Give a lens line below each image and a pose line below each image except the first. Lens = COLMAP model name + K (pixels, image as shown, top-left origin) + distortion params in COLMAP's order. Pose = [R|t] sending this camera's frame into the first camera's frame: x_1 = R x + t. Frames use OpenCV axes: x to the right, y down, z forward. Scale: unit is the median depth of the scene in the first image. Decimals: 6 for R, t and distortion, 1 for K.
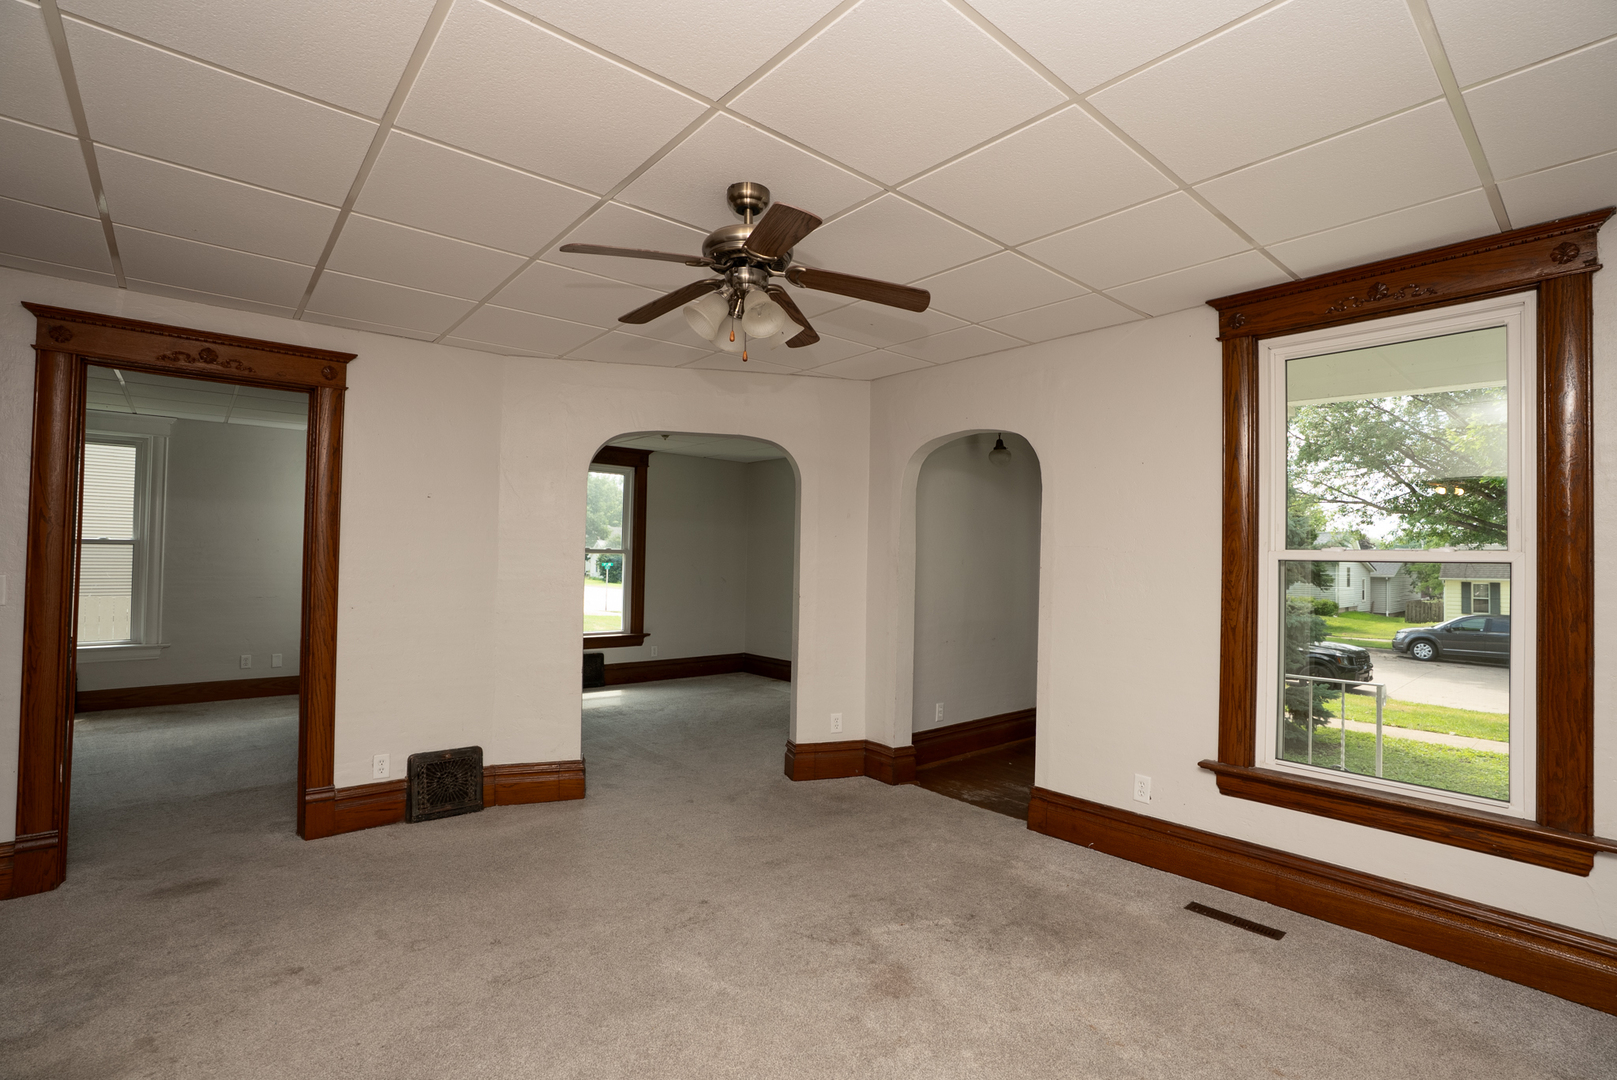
lens RADIAL K [[758.8, 0, 805.0], [0, 758.8, 544.1], [0, 0, 1]] dist [-0.001004, 0.000459]
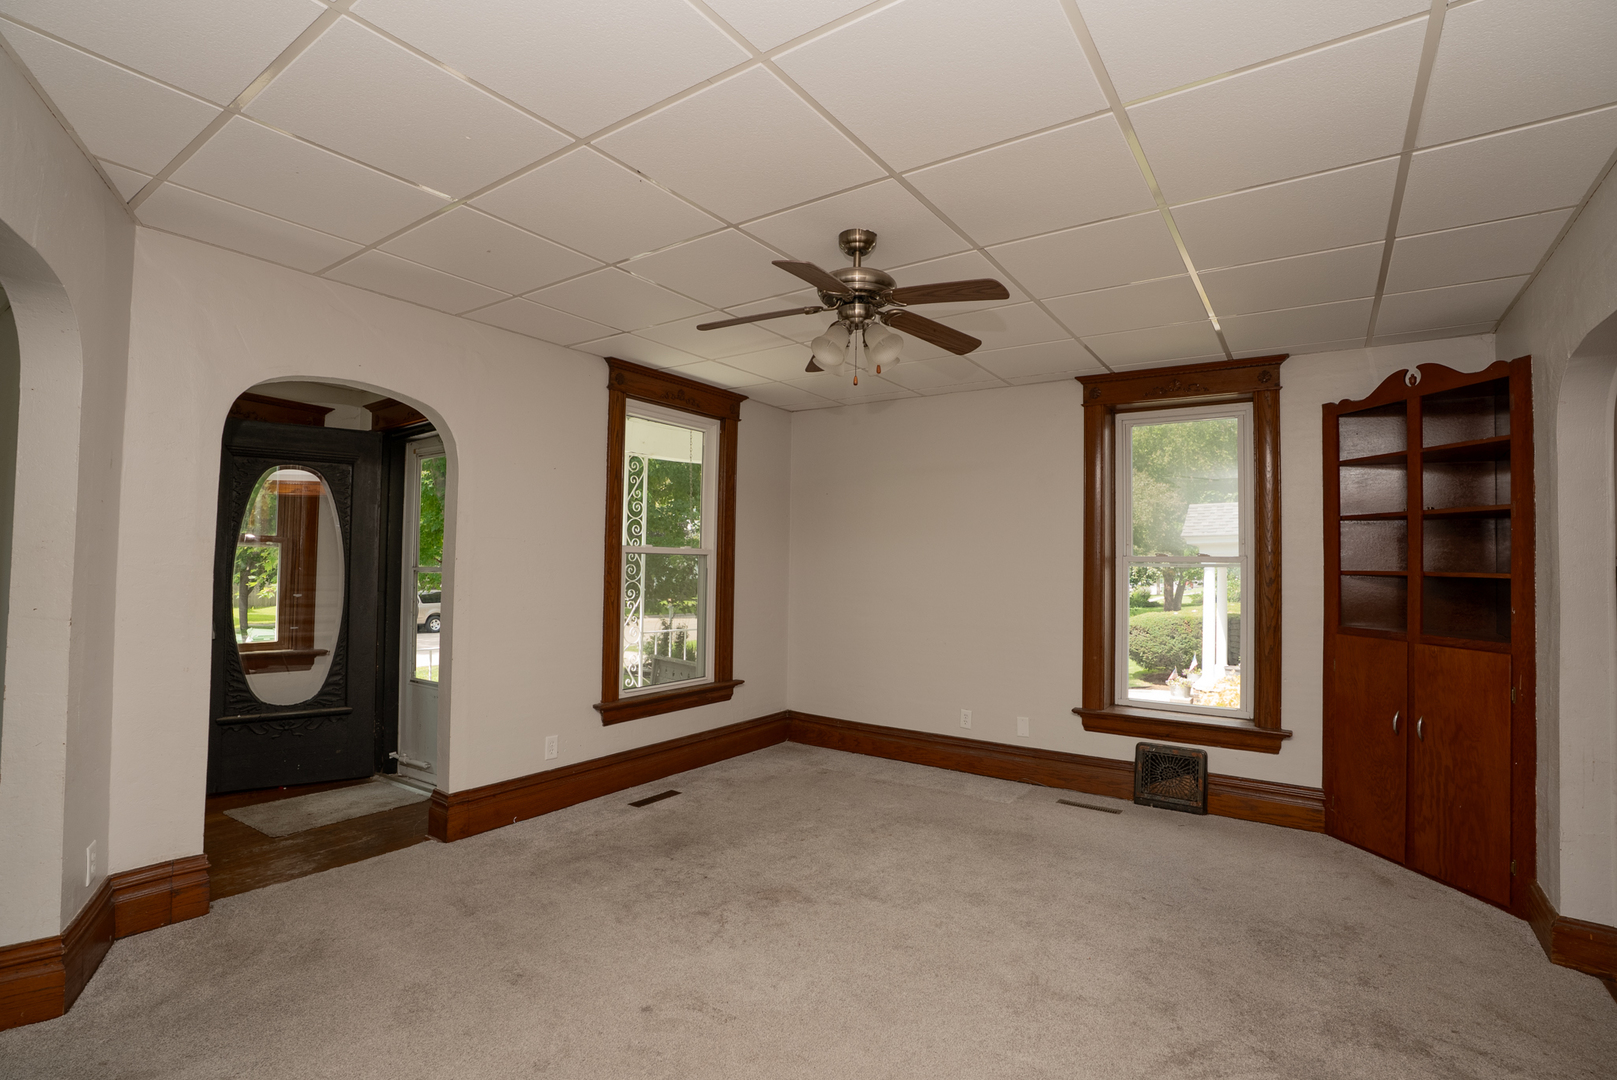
lens RADIAL K [[758.8, 0, 805.0], [0, 758.8, 544.1], [0, 0, 1]] dist [-0.001004, 0.000459]
pose [[-0.232446, 0.010664, 0.972551, -0.837587], [-0.037041, 0.999117, -0.019809, 0.020085], [-0.971904, -0.040629, -0.231846, 0.963769]]
